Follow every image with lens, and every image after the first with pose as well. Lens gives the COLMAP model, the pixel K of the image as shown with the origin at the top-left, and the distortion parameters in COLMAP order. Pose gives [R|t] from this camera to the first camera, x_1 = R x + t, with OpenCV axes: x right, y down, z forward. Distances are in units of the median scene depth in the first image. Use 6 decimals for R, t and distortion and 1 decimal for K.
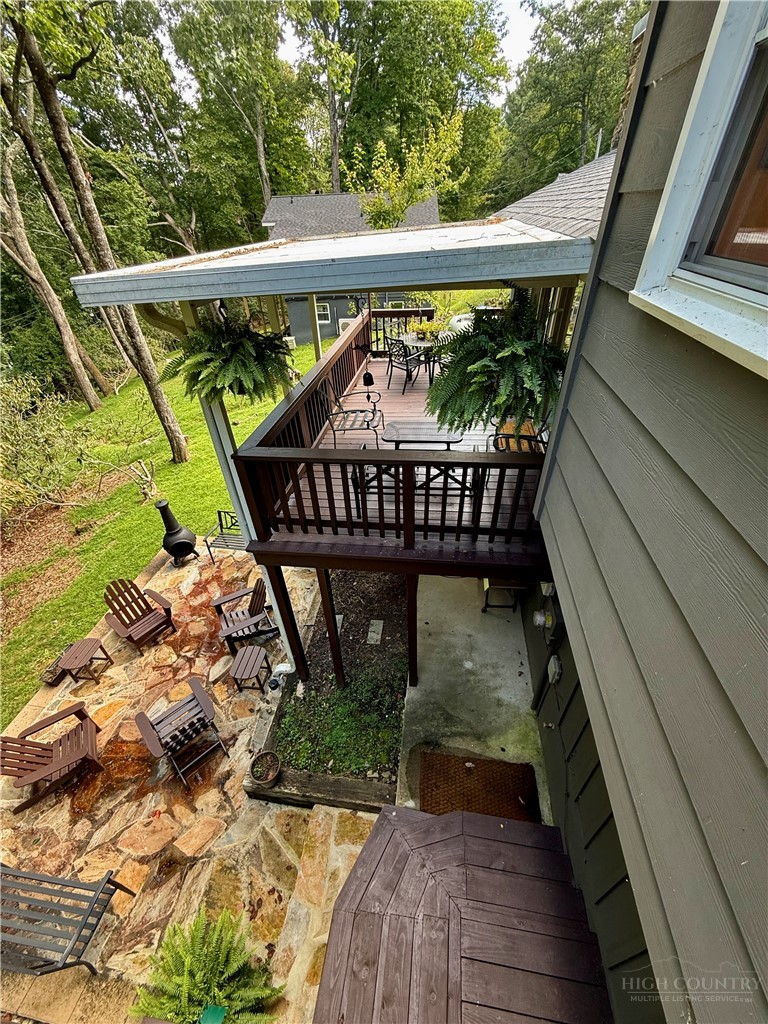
lens RADIAL K [[405.8, 0, 386.9], [0, 405.8, 513.6], [0, 0, 1]] dist [-0.000464, -0.000117]
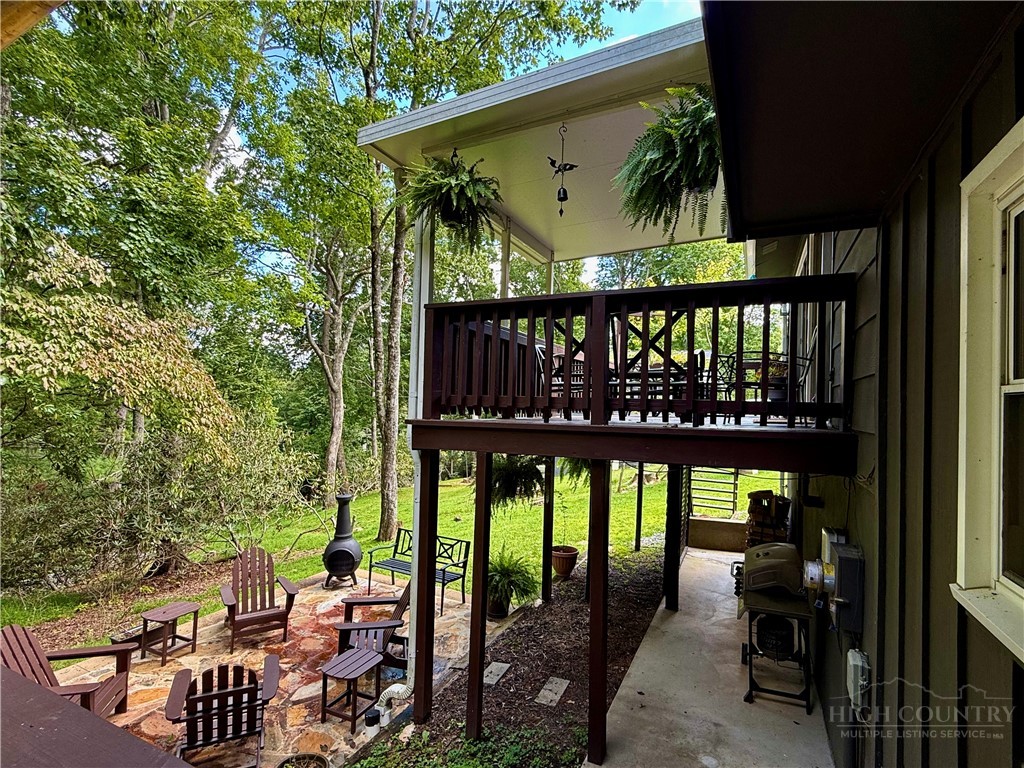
lens RADIAL K [[500.8, 0, 510.8], [0, 500.8, 387.5], [0, 0, 1]] dist [0.000753, 0.000804]
pose [[0.949503, 0.058383, -0.308279, 0.123029], [-0.235550, 0.781706, -0.577453, 0.406791], [0.207270, 0.620908, 0.755984, 0.149270]]
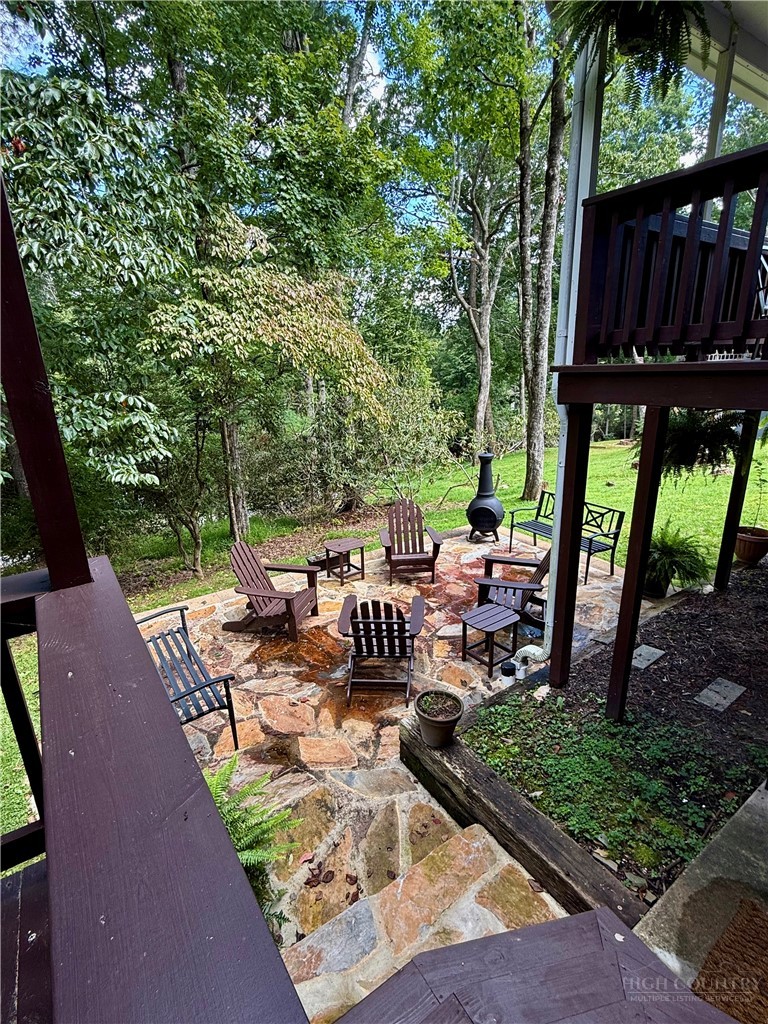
lens RADIAL K [[500.8, 0, 384.5], [0, 500.8, 512.5], [0, 0, 1]] dist [0.000753, 0.000804]
pose [[0.670027, 0.238394, -0.703017, 0.081582], [-0.438616, 0.891178, -0.115834, 0.367128], [0.598899, 0.385967, 0.701676, 0.230849]]
